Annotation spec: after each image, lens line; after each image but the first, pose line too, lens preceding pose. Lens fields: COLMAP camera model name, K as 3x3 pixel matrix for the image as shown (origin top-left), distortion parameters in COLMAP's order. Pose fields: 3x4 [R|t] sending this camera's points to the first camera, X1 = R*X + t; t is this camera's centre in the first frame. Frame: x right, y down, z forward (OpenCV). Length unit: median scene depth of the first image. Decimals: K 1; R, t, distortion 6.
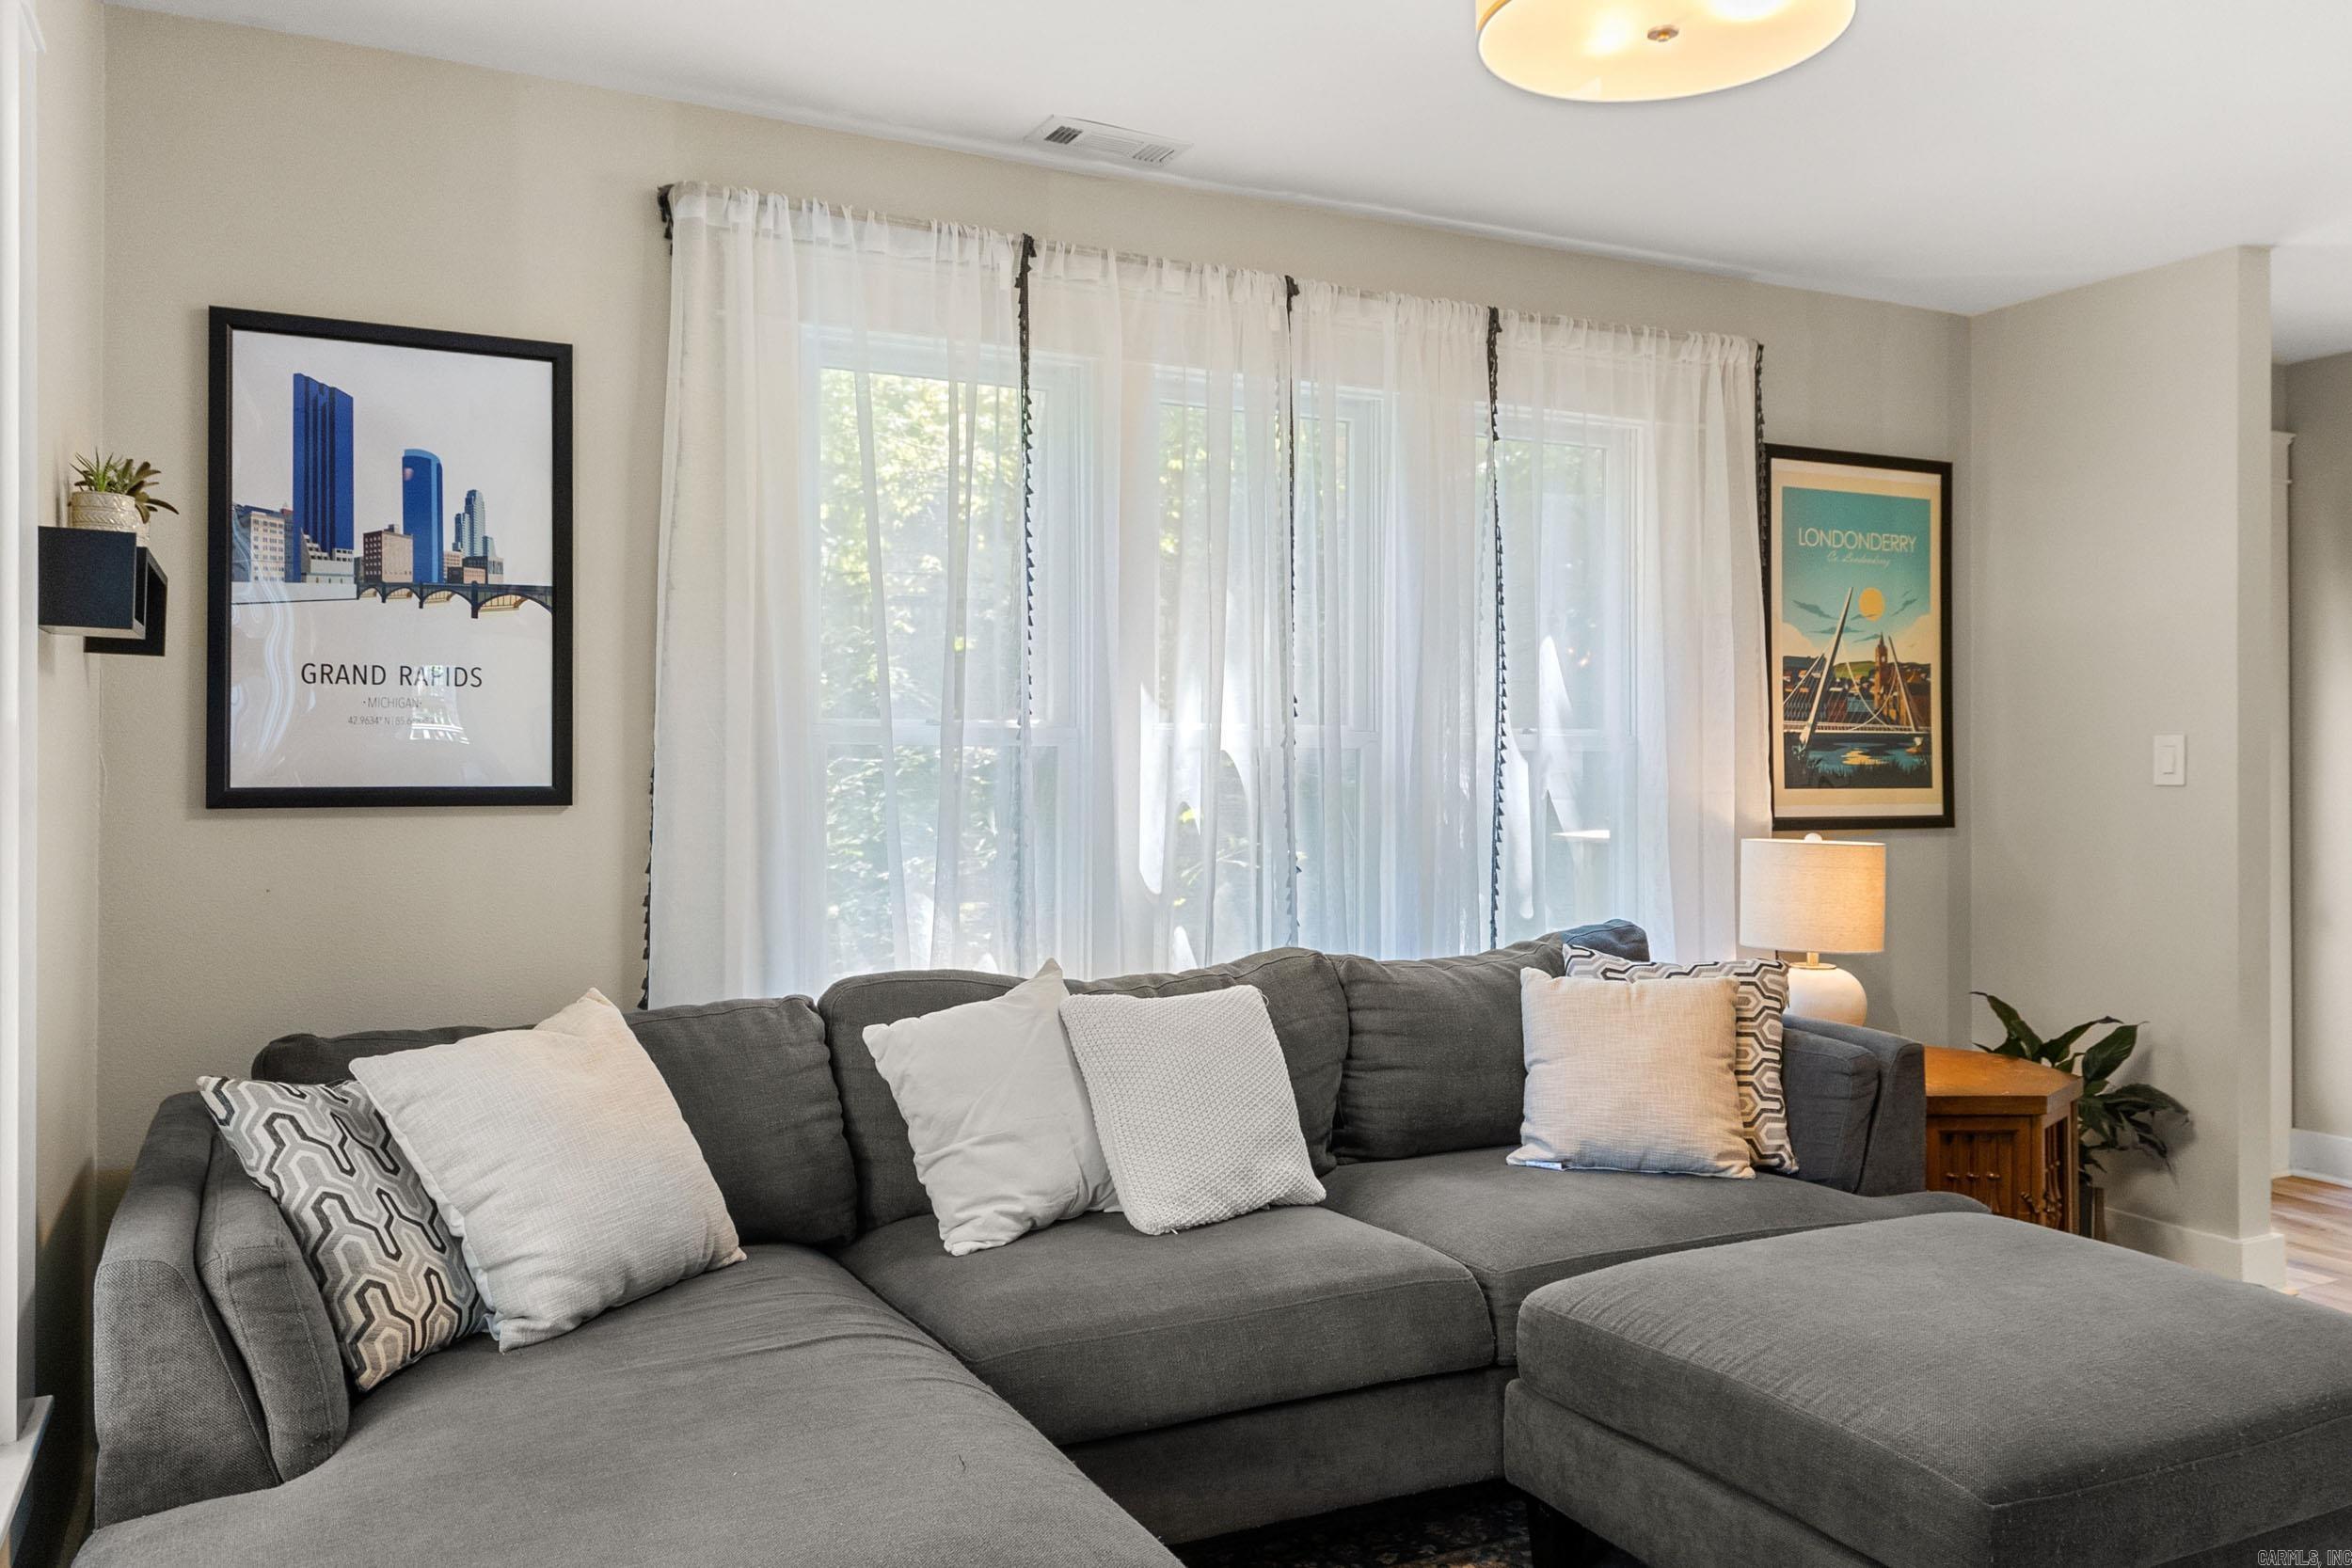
lens RADIAL K [[1707.8, 0, 1178.7], [0, 1707.8, 775.6], [0, 0, 1]] dist [0.029675, -0.028232]
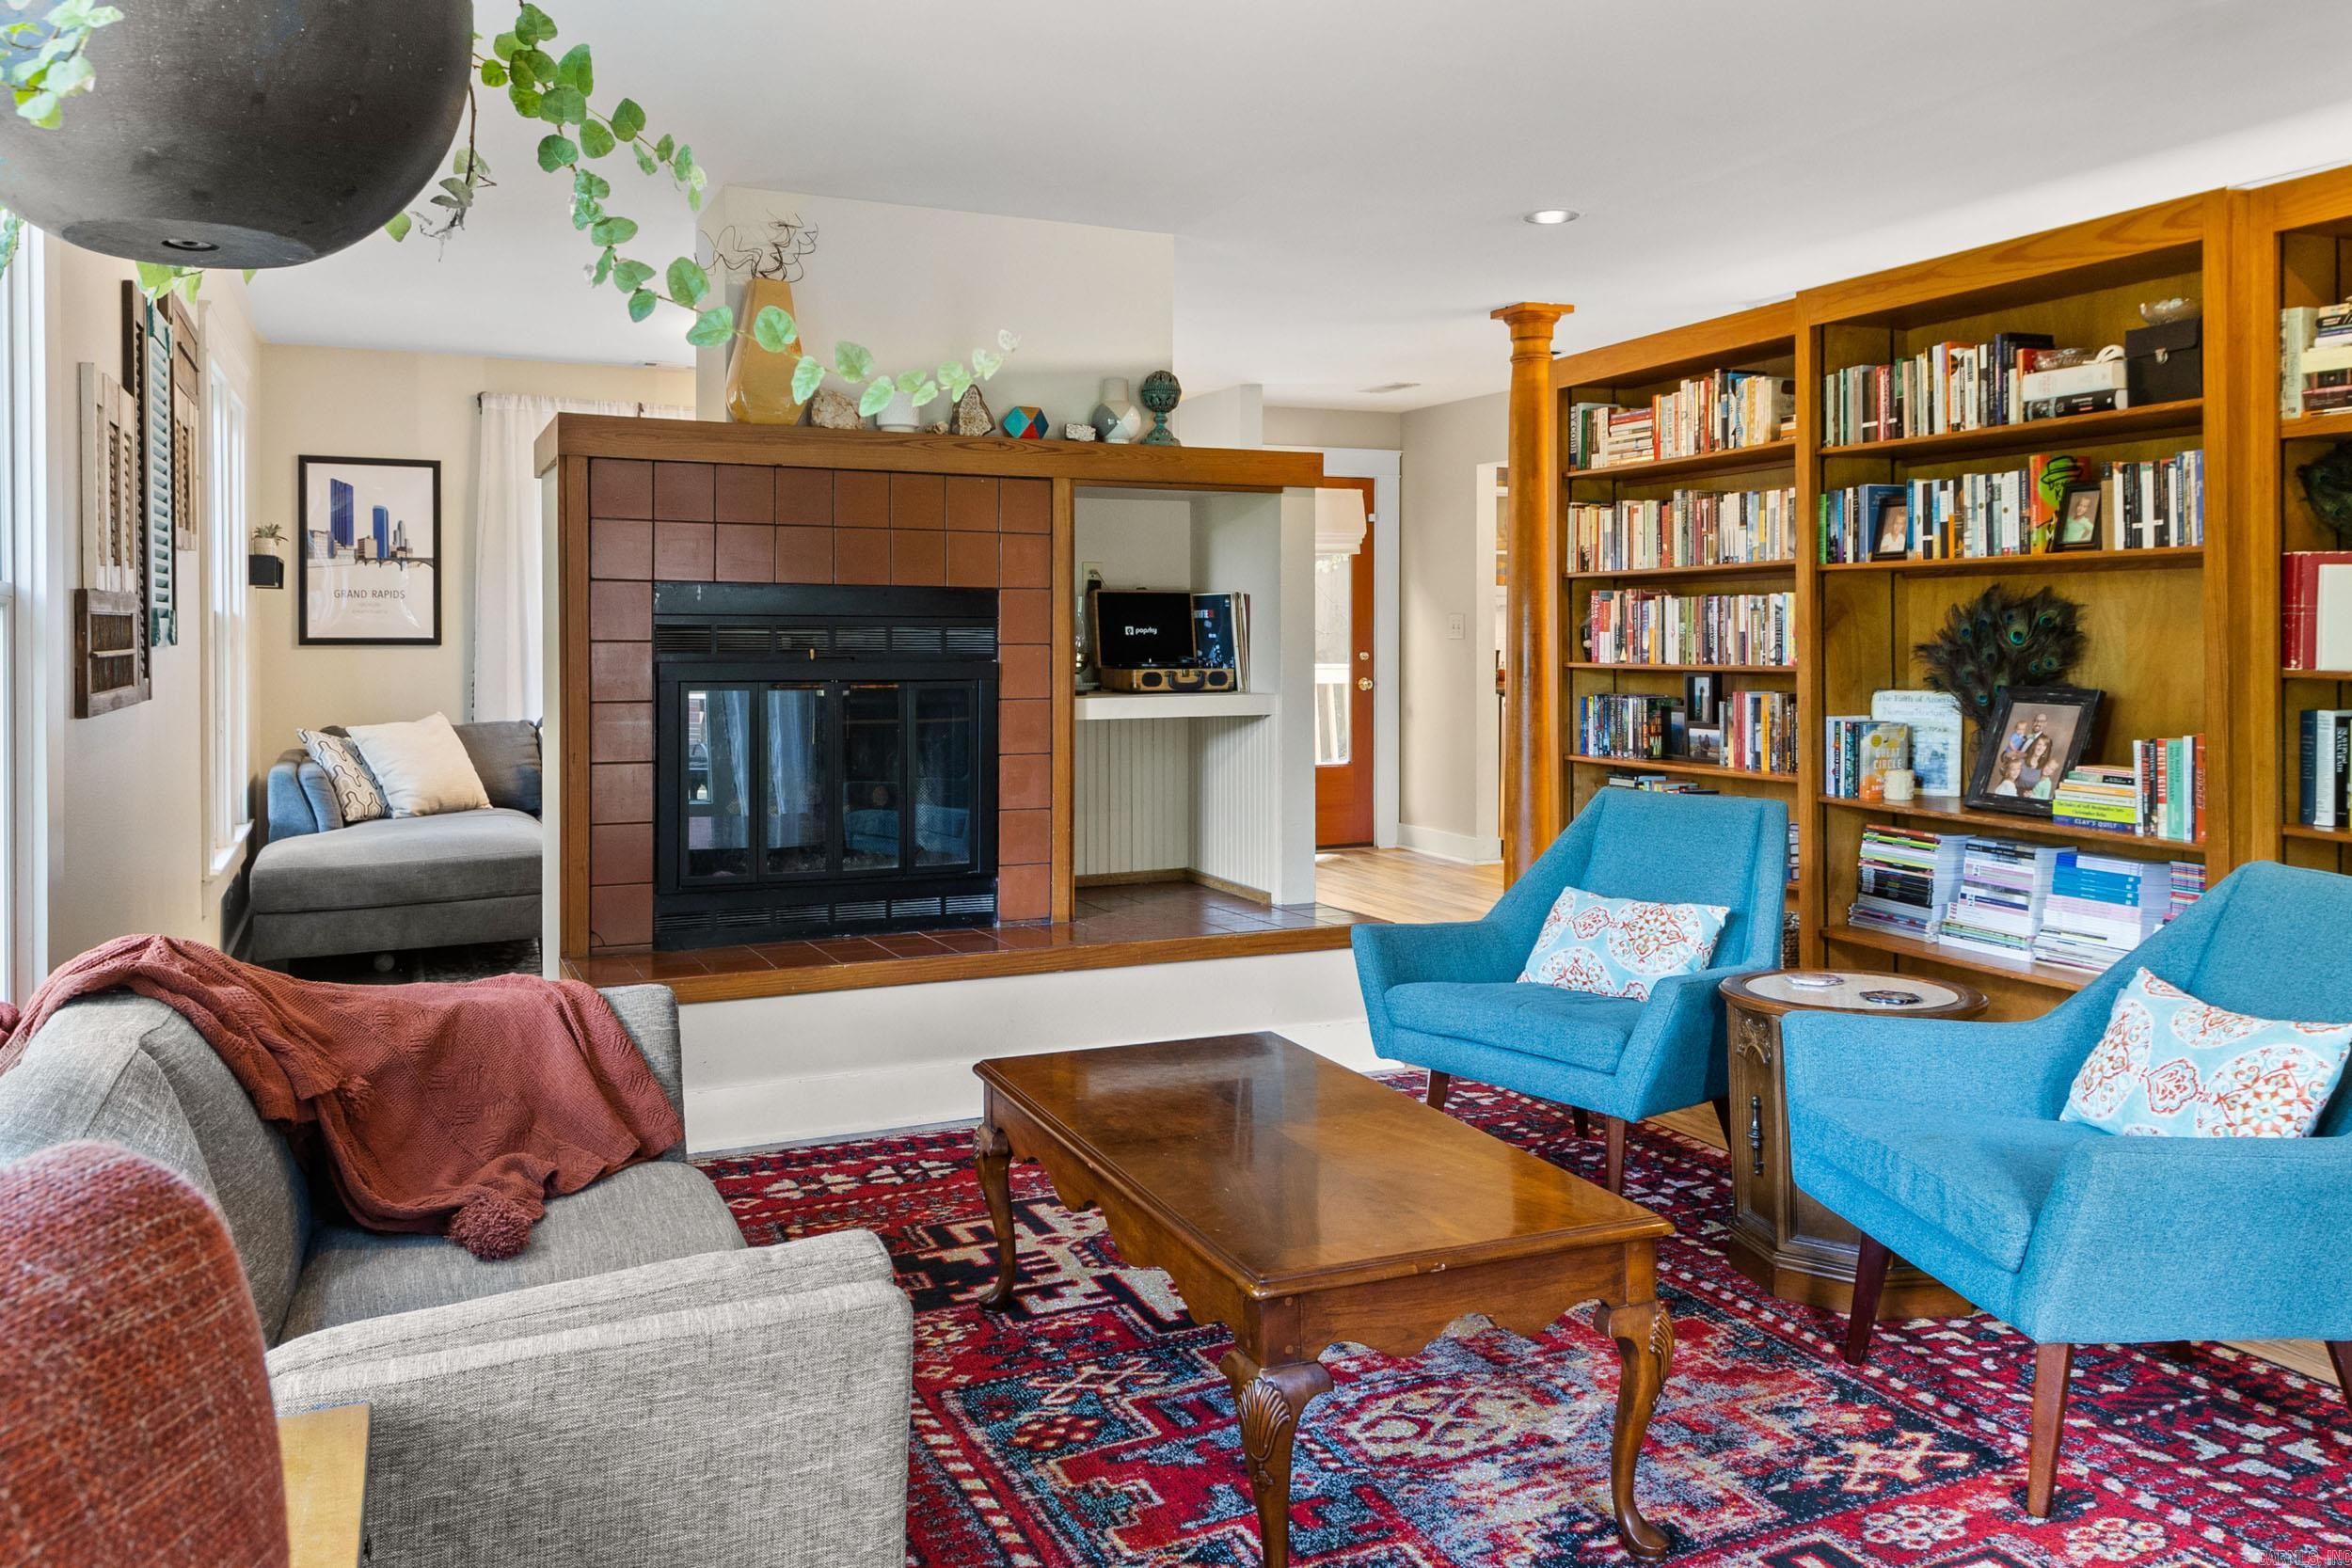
lens RADIAL K [[1707.8, 0, 1198.3], [0, 1707.8, 673.5], [0, 0, 1]] dist [0.029675, -0.028232]
pose [[0.999390, 0.002069, -0.034860, 0.894205], [-0.001285, 0.999746, 0.022504, 0.001193], [0.034898, -0.022446, 0.999139, -1.567253]]
